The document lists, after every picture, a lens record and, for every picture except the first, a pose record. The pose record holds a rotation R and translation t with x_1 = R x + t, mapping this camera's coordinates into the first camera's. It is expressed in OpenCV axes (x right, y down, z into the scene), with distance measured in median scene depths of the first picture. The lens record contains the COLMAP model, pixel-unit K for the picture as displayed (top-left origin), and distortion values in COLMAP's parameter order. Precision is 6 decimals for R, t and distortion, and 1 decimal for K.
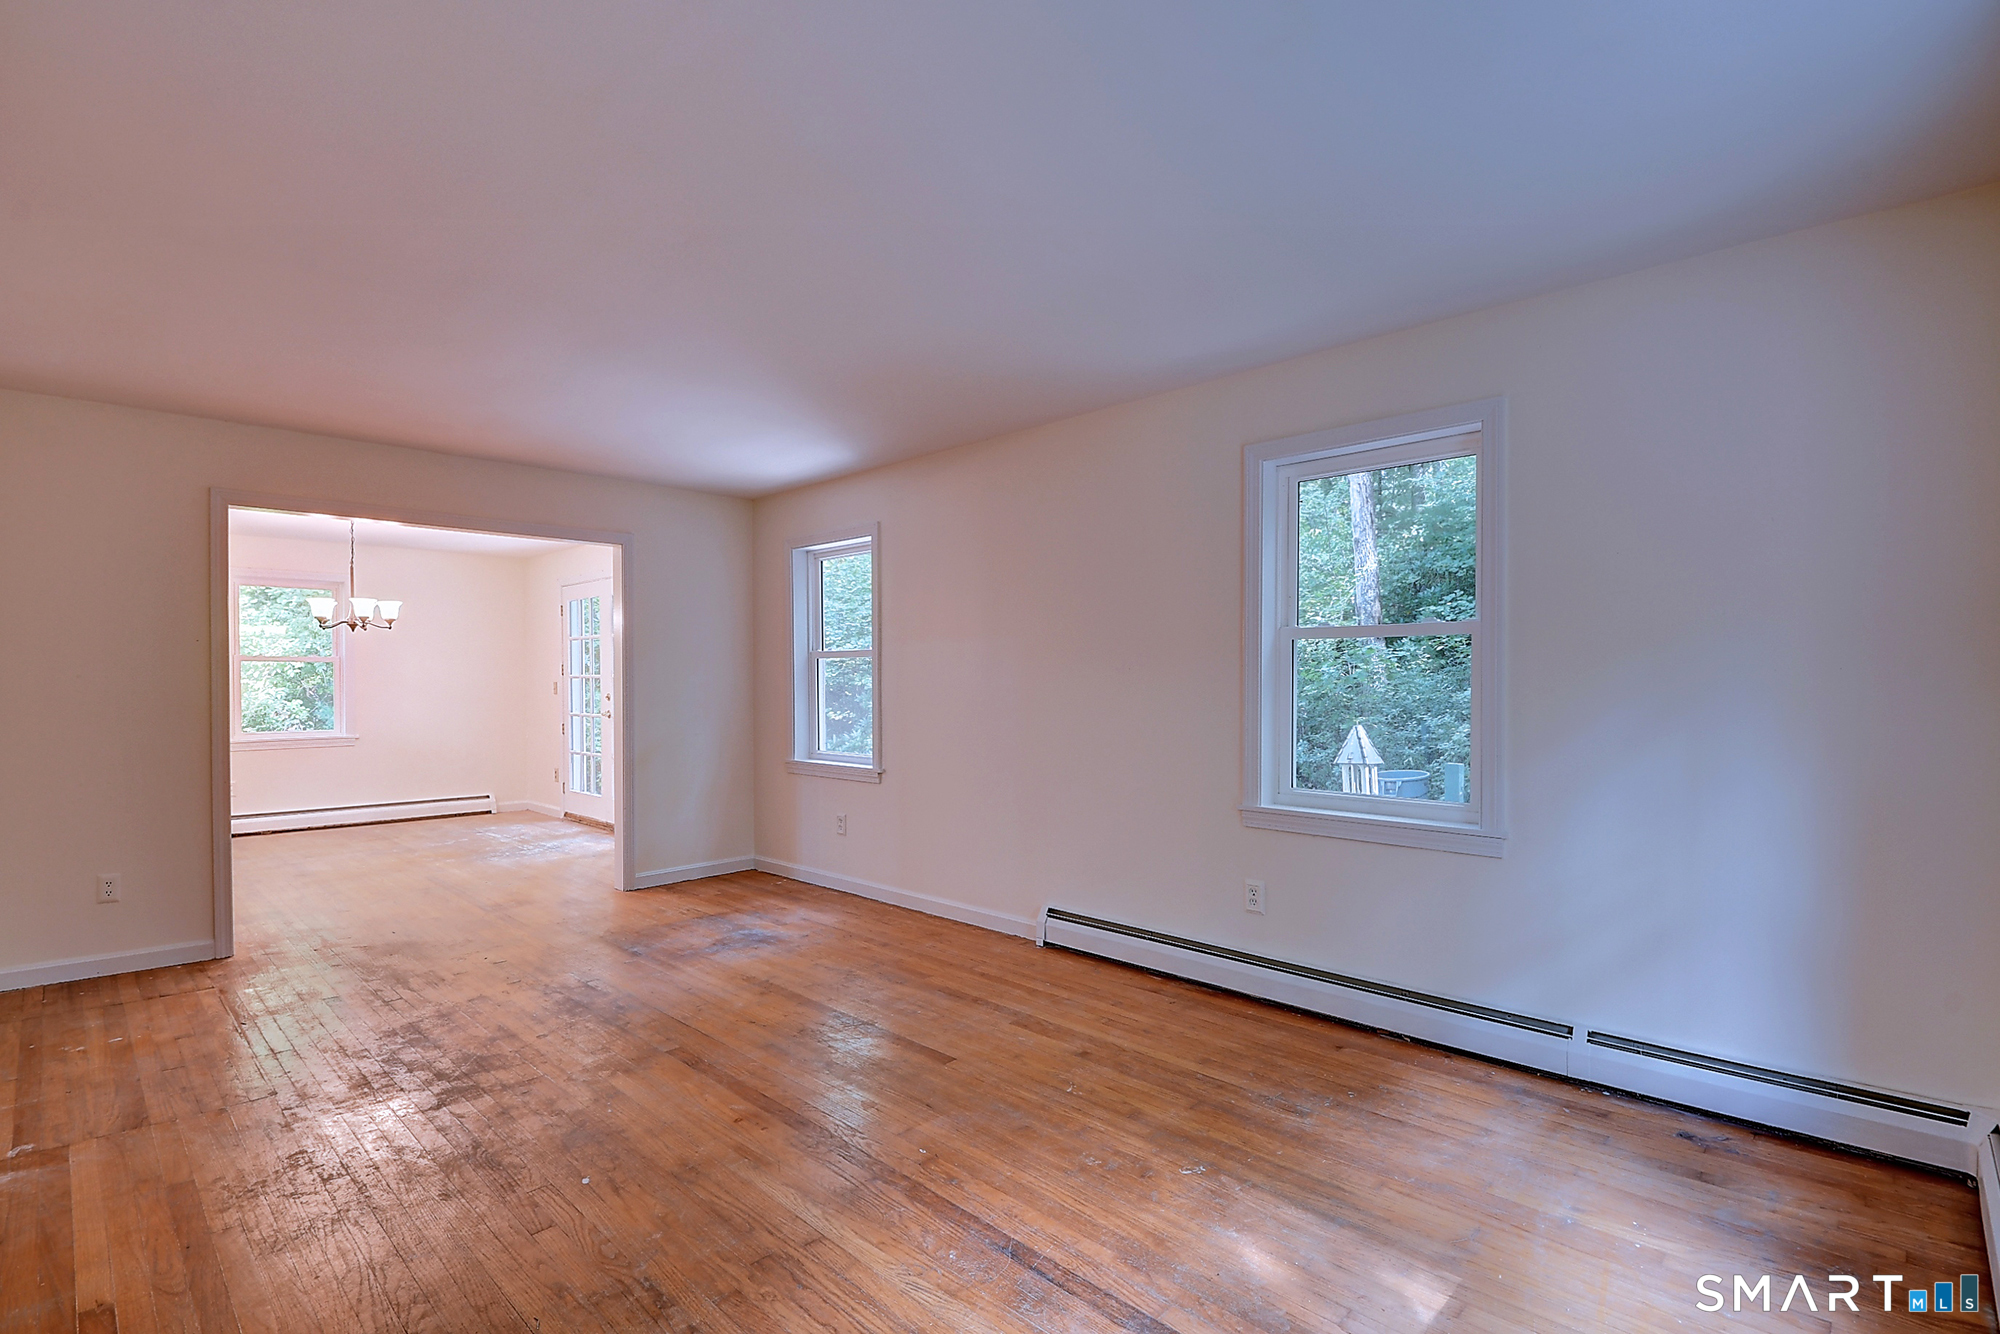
lens RADIAL K [[915.7, 0, 973.0], [0, 915.7, 668.5], [0, 0, 1]] dist [0.019945, -0.027715]
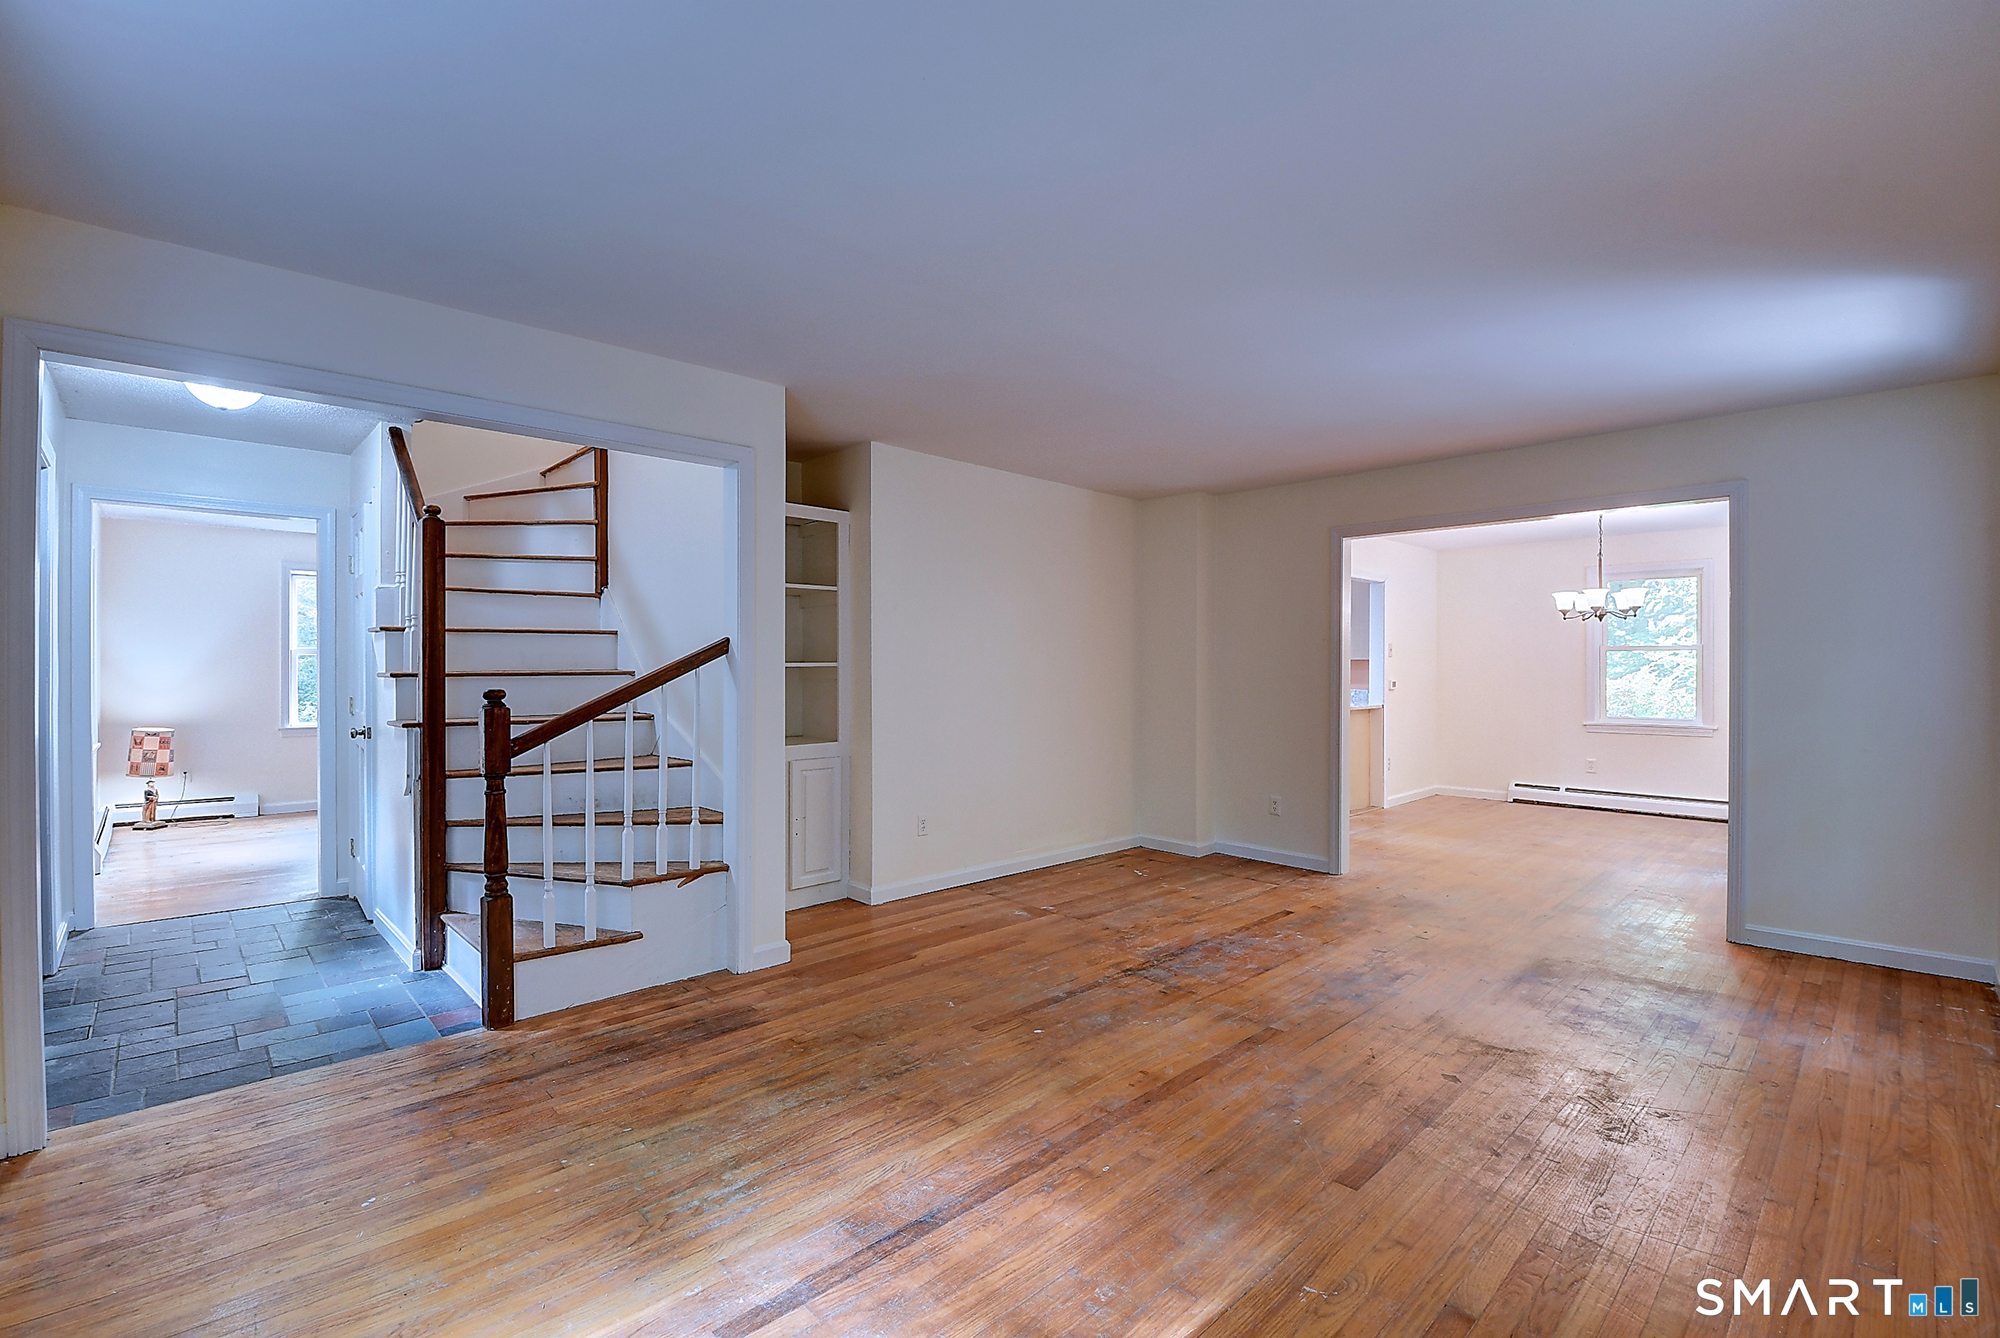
lens RADIAL K [[881.5, 0, 987.3], [0, 881.5, 667.6], [0, 0, 1]] dist [0.000447, -0.015254]
pose [[-0.017462, 0.002098, -0.999845, 0.681341], [0.008000, 0.999966, 0.001958, 0.008506], [0.999816, -0.007964, -0.017478, 0.724625]]
